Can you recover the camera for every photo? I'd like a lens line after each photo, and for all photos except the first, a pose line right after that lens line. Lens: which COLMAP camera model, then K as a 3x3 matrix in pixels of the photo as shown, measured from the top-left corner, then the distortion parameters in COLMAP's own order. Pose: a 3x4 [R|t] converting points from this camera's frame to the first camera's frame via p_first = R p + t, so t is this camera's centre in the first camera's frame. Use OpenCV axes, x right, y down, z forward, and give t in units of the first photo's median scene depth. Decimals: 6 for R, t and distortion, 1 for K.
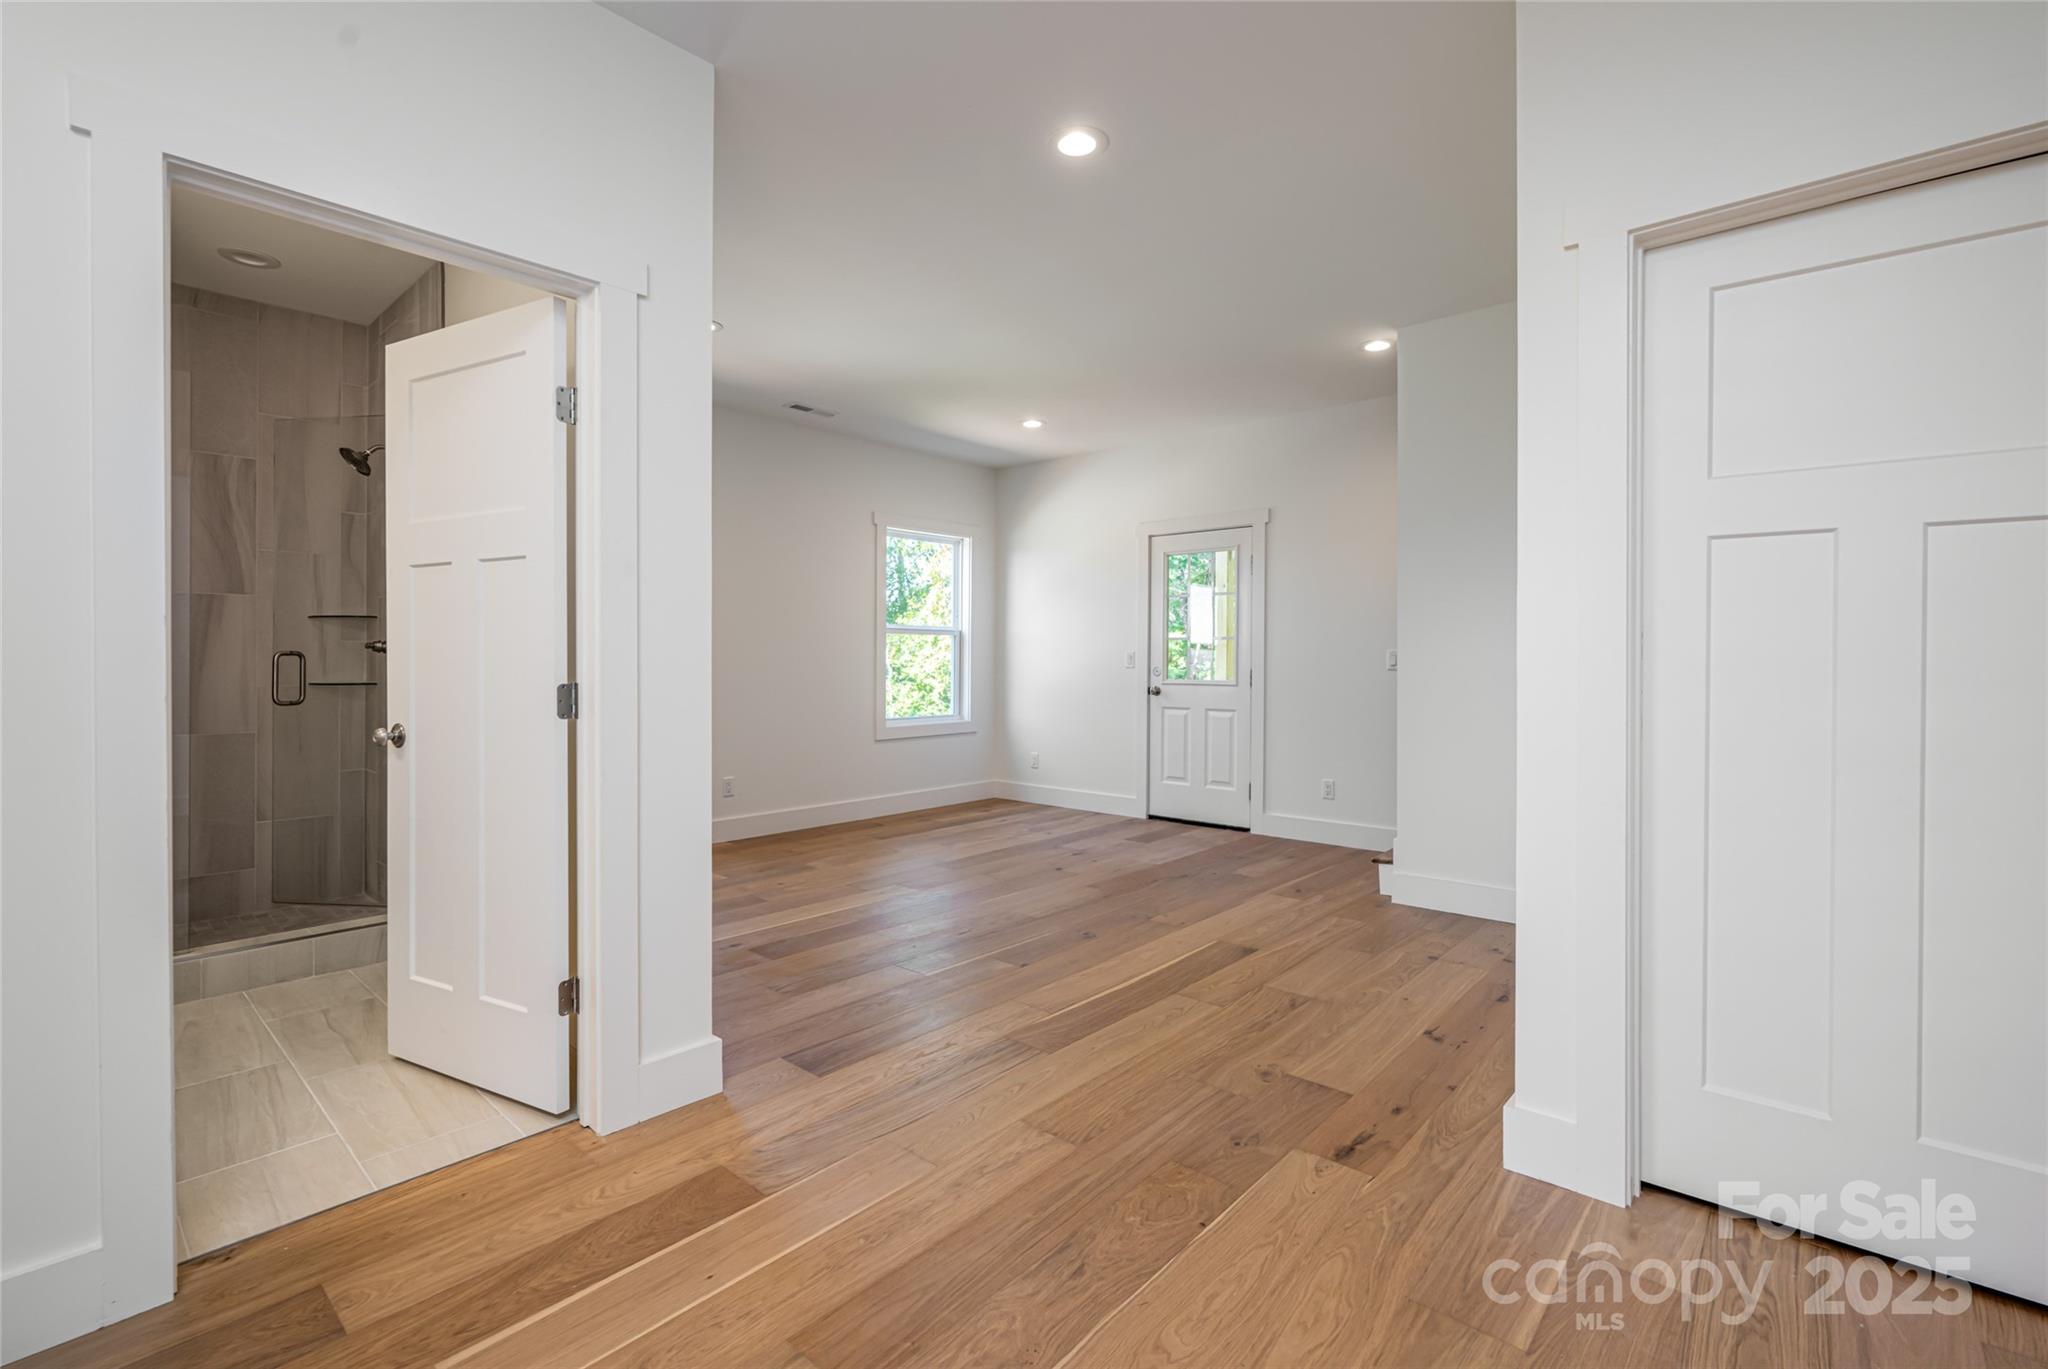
lens RADIAL K [[910.3, 0, 1024.0], [0, 910.3, 684.5], [0, 0, 1]] dist [-0.000385, -0.000031]
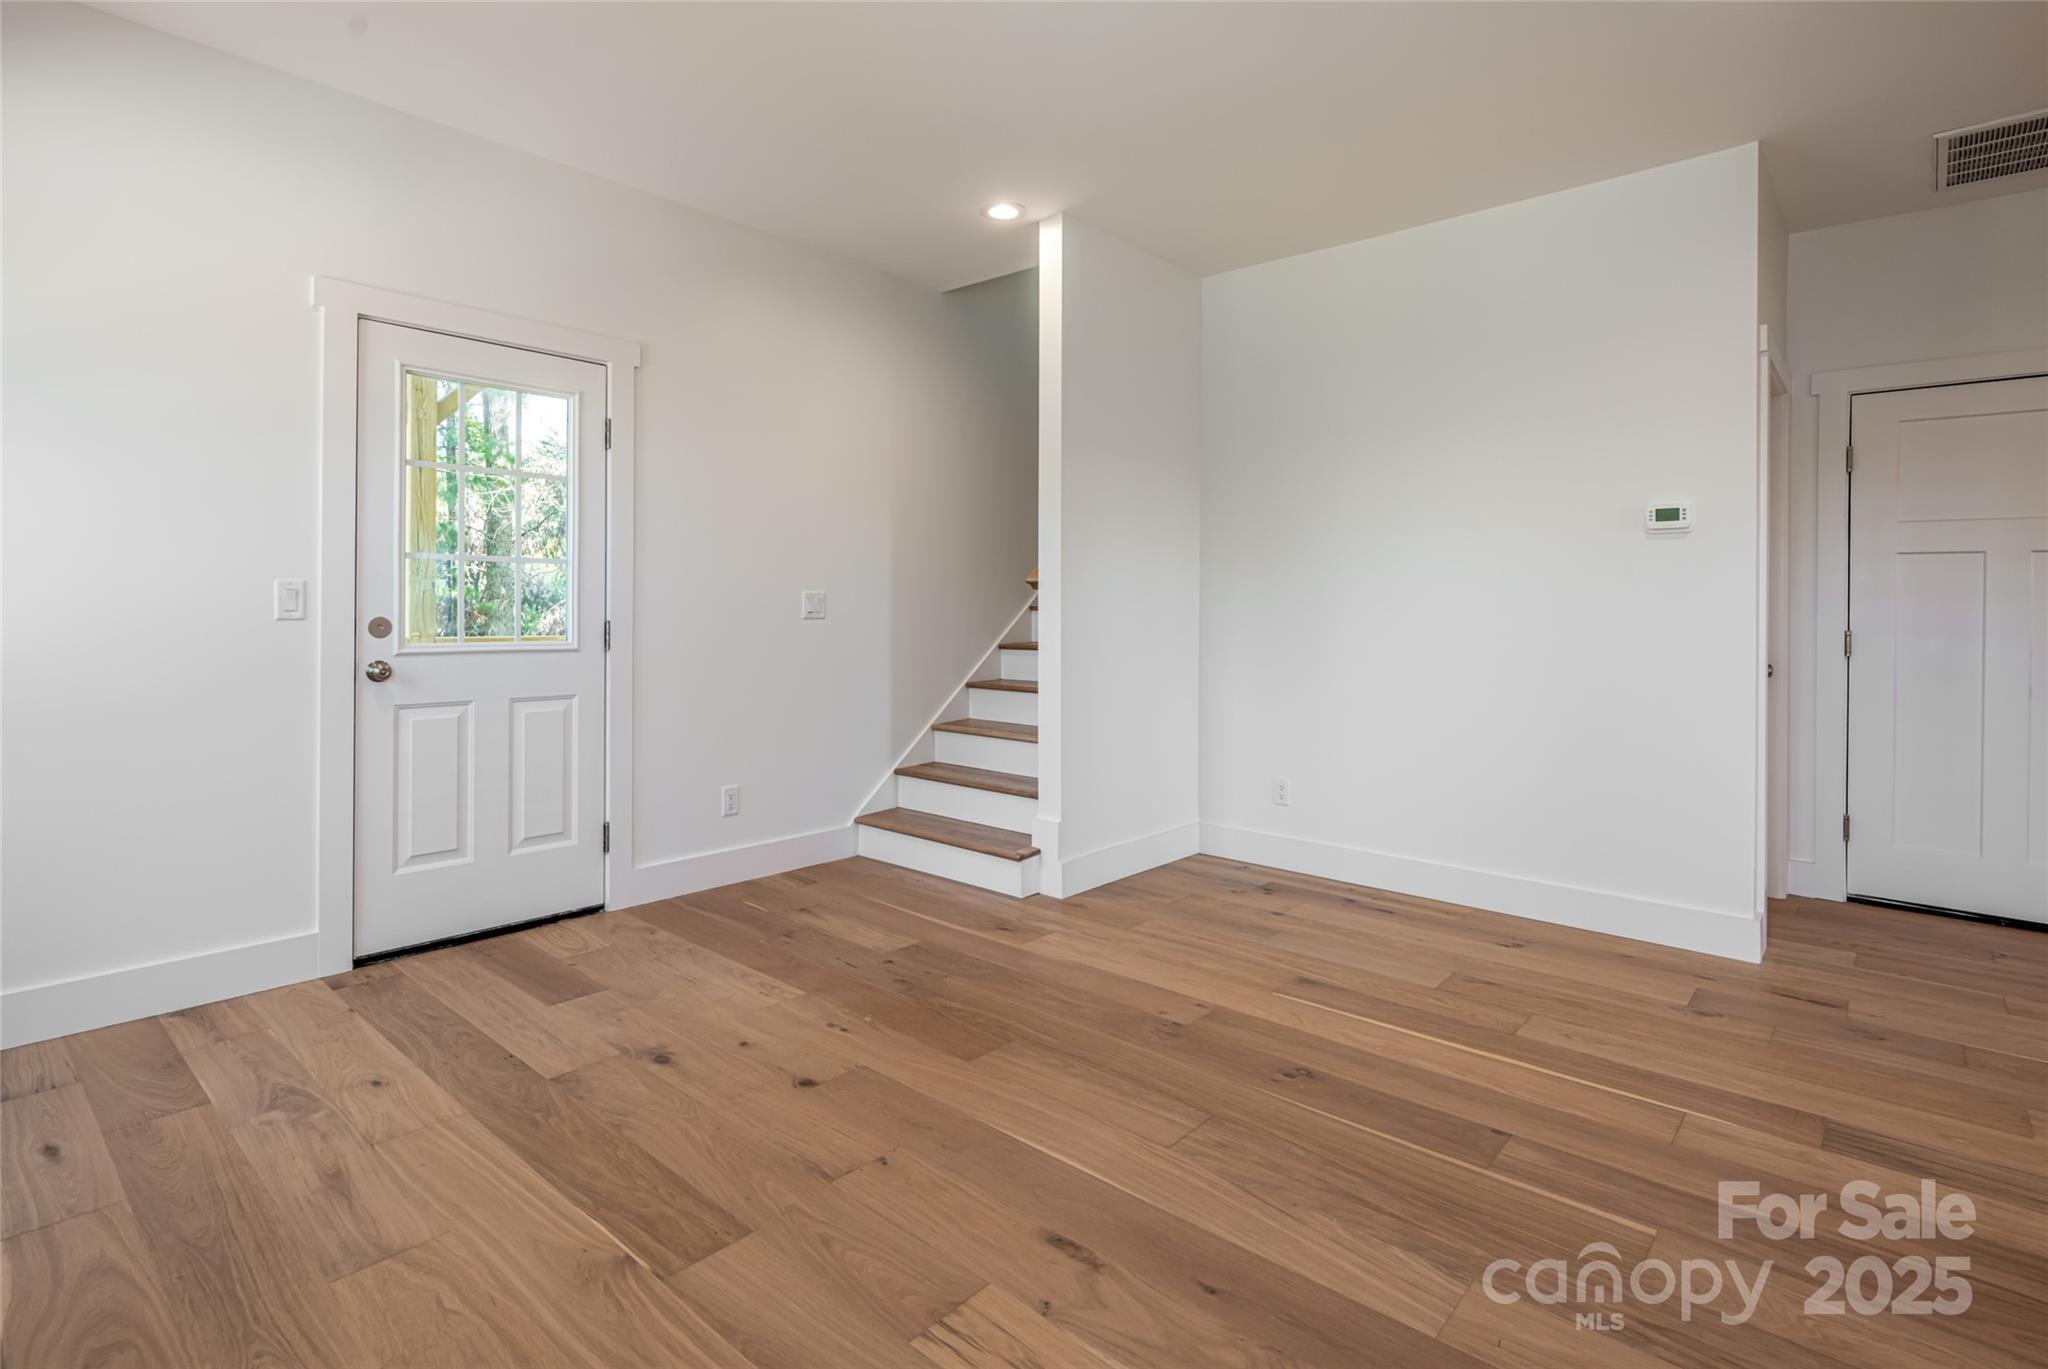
lens RADIAL K [[993.6, 0, 1026.9], [0, 993.6, 624.9], [0, 0, 1]] dist [-0.000051, 0.000578]
pose [[0.002371, -0.016801, 0.999856, -0.352843], [0.017242, 0.999711, 0.016758, -0.019055], [-0.999849, 0.017200, 0.002660, 0.721715]]
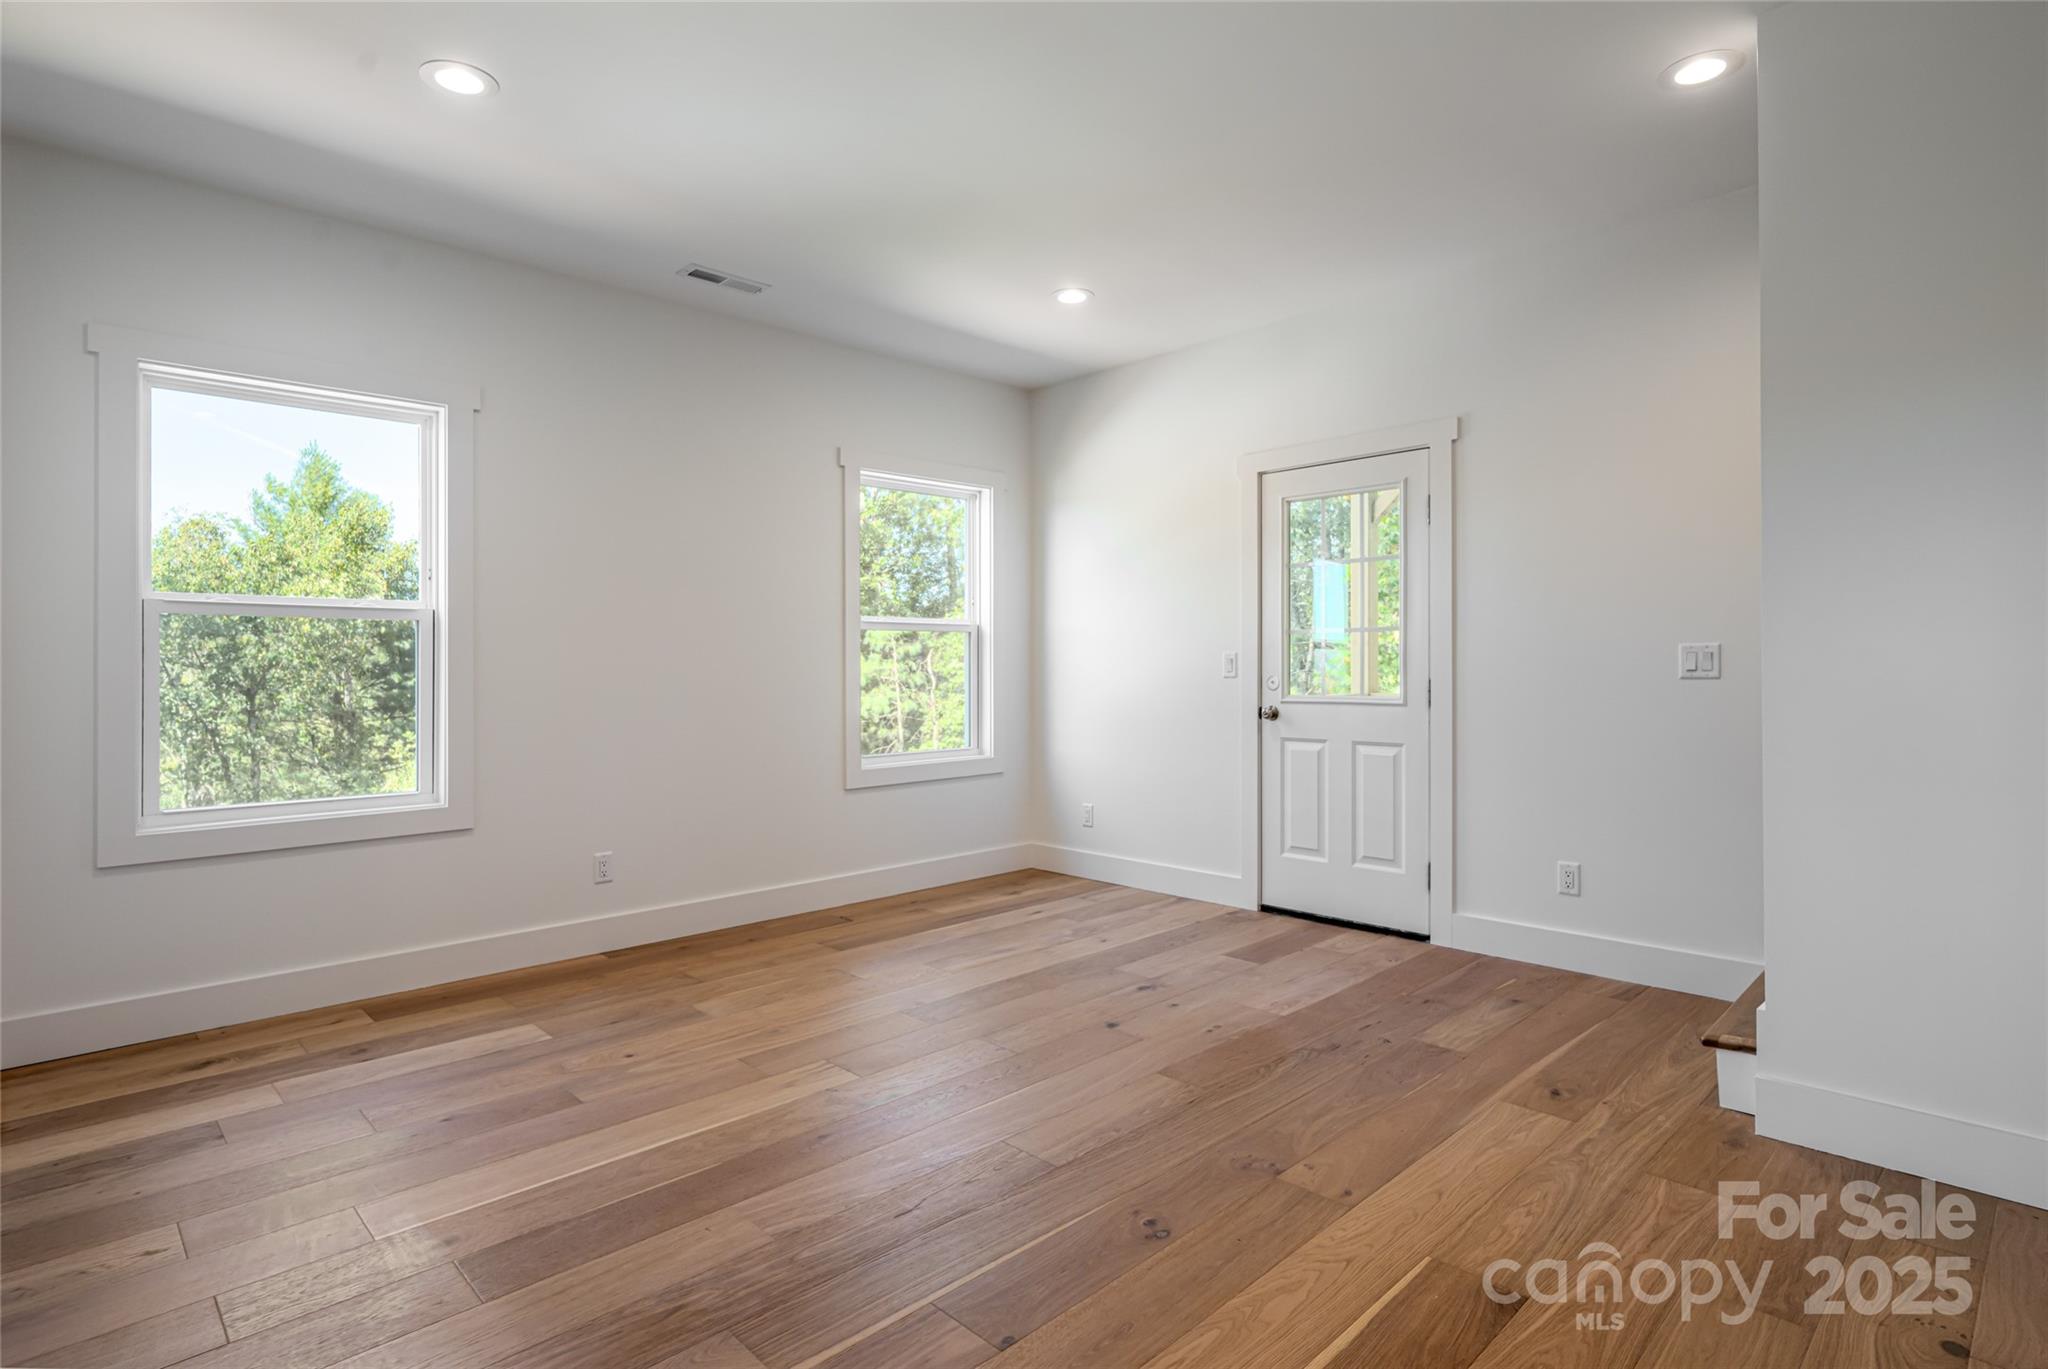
lens RADIAL K [[1036.8, 0, 1024.0], [0, 1036.8, 684.5], [0, 0, 1]] dist [0.006672, 0.000831]
pose [[0.997051, -0.008222, -0.076294, 0.028080], [0.007459, 0.999919, -0.010284, -0.007389], [0.076372, 0.009685, 0.997032, 0.268584]]
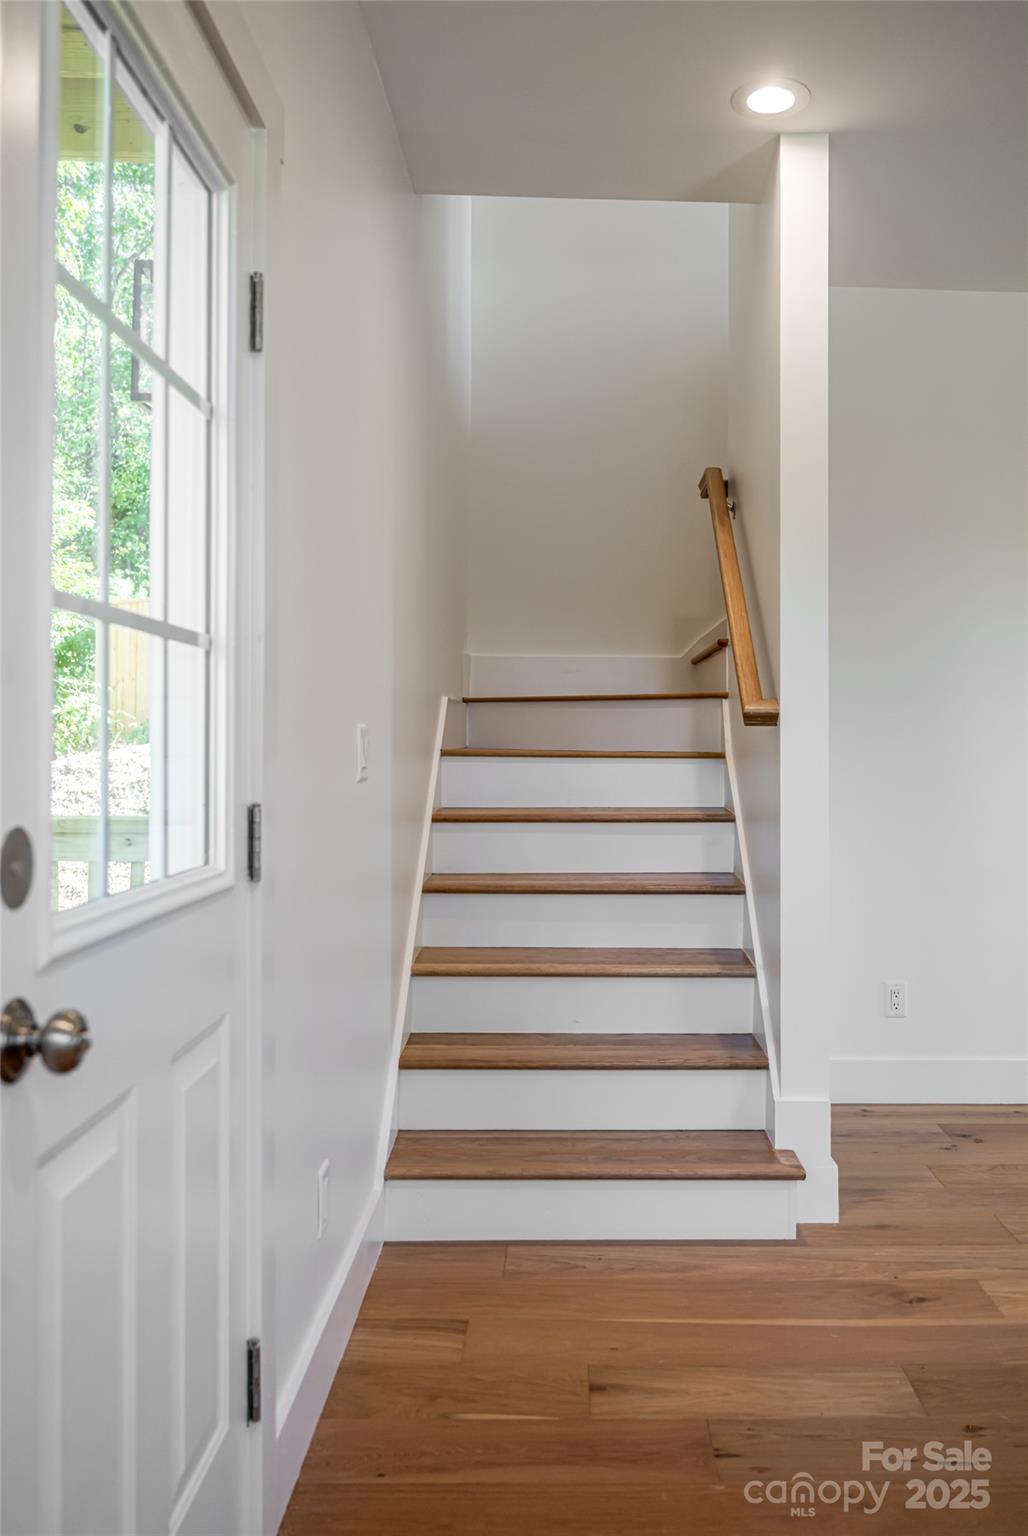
lens RADIAL K [[1231.5, 0, 602.5], [0, 1231.5, 737.5], [0, 0, 1]] dist [0.004346, 0.002956]
pose [[-0.682300, 0.001545, 0.731071, -0.014818], [0.010778, 0.999910, 0.007947, -0.032168], [-0.730993, 0.013302, -0.682255, 1.110116]]
